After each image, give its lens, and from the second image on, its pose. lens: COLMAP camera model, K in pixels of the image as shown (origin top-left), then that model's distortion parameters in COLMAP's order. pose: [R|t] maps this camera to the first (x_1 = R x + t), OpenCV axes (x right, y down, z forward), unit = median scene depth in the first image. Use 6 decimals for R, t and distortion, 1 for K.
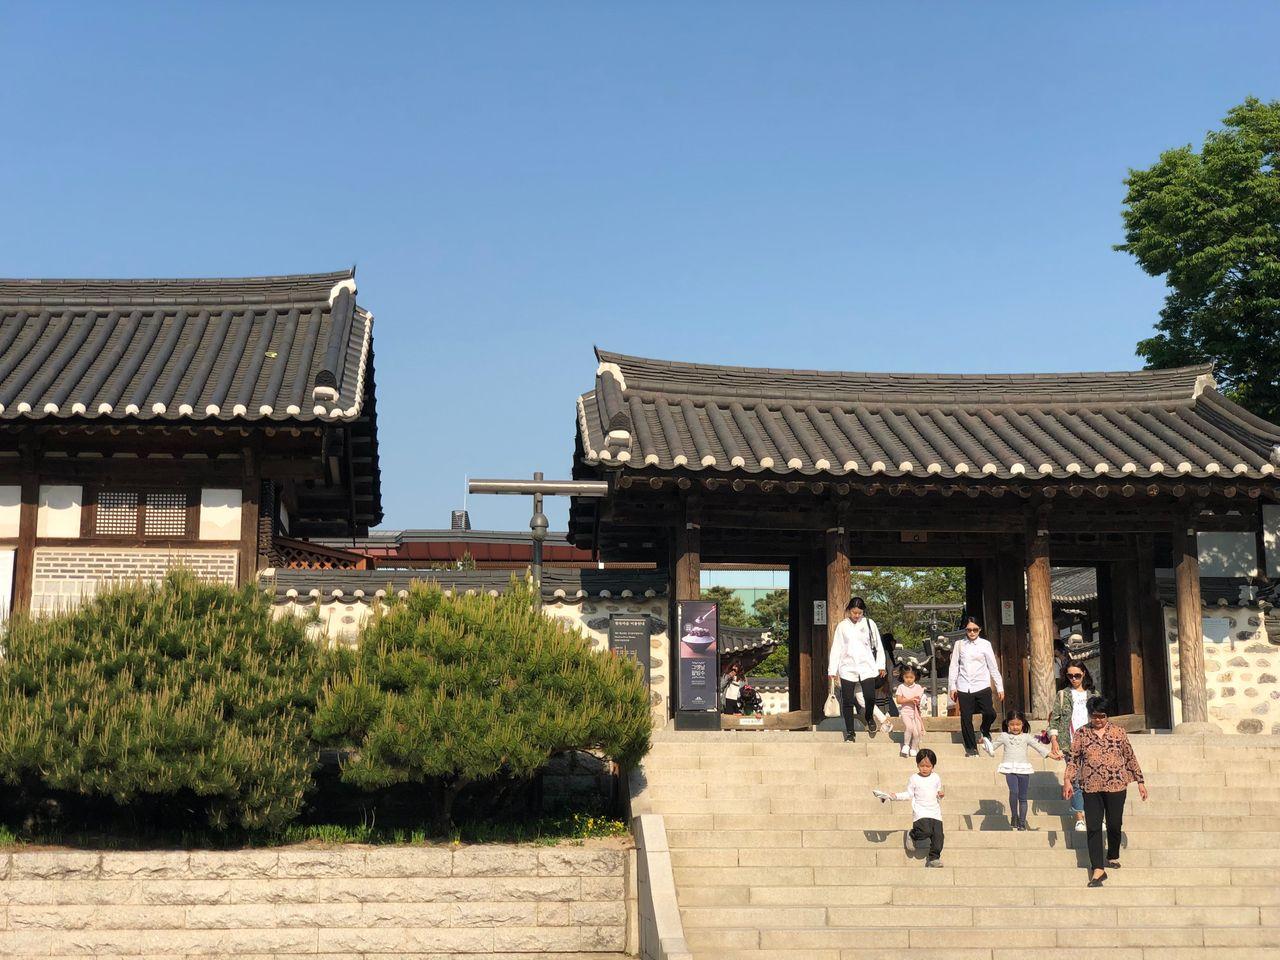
lens RADIAL K [[1940.7, 0, 639.8], [0, 1940.7, 481.9], [0, 0, 1]] dist [0.053358, 0.000000]
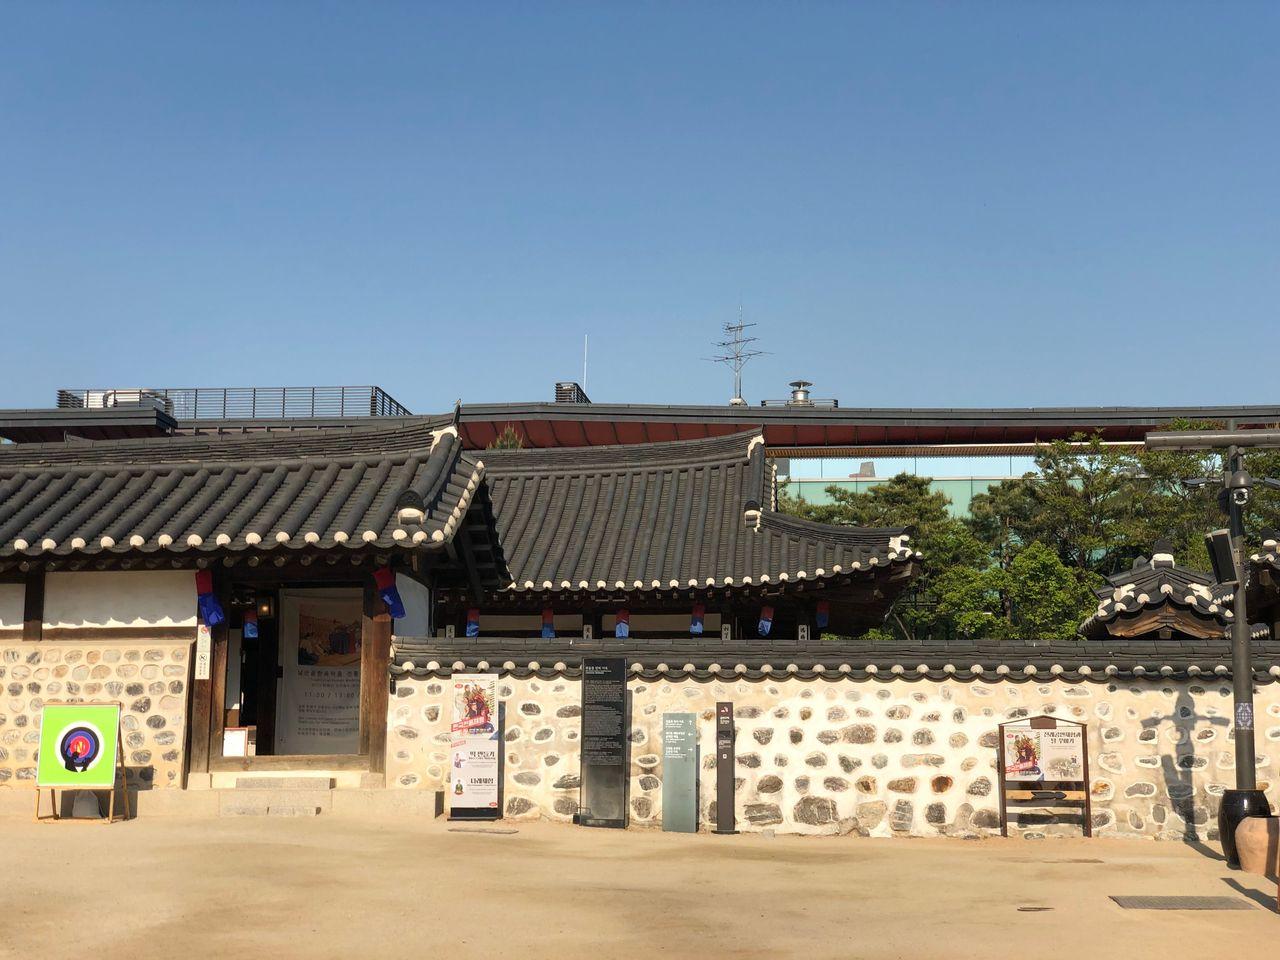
lens RADIAL K [[1940.7, 0, 641.3], [0, 1940.7, 479.5], [0, 0, 1]] dist [0.053358, 0.000000]
pose [[0.986918, -0.014542, -0.160568, 0.079980], [0.020294, 0.999208, 0.034240, 0.045048], [0.159942, -0.037051, 0.986431, 0.504148]]
